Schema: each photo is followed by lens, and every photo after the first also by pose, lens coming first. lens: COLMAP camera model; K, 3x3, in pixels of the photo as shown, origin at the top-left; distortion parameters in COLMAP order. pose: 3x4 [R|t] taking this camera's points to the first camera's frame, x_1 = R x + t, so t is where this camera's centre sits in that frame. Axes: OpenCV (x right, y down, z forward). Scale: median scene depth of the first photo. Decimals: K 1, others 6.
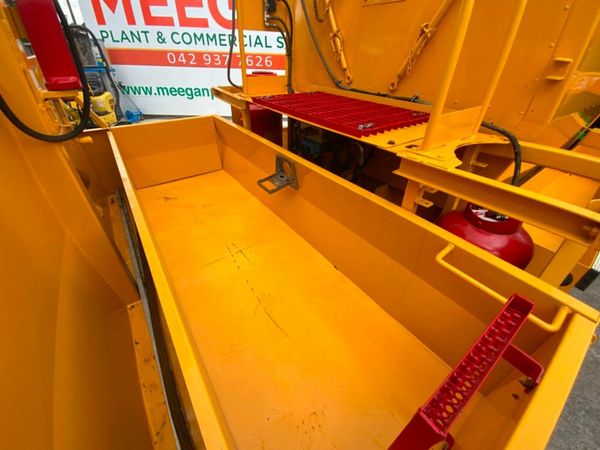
lens RADIAL K [[242.4, 0, 300.0], [0, 242.4, 225.0], [0, 0, 1]] dist [0.022732, -0.018581]
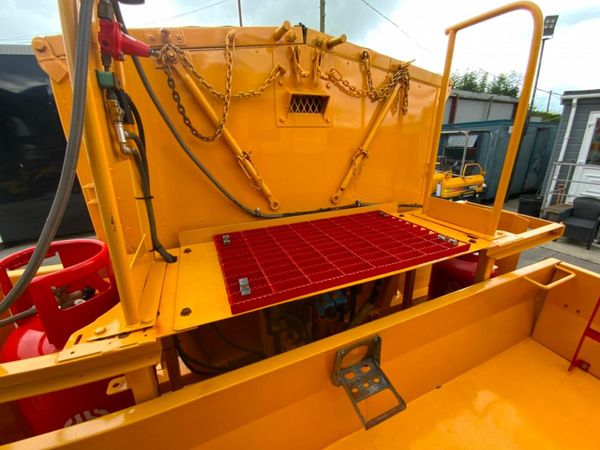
lens RADIAL K [[242.4, 0, 300.0], [0, 242.4, 225.0], [0, 0, 1]] dist [0.022732, -0.018581]
pose [[0.218546, -0.346556, 0.912215, -0.546780], [0.581763, 0.796791, 0.163328, -0.706361], [-0.783447, 0.494999, 0.375749, 0.777014]]
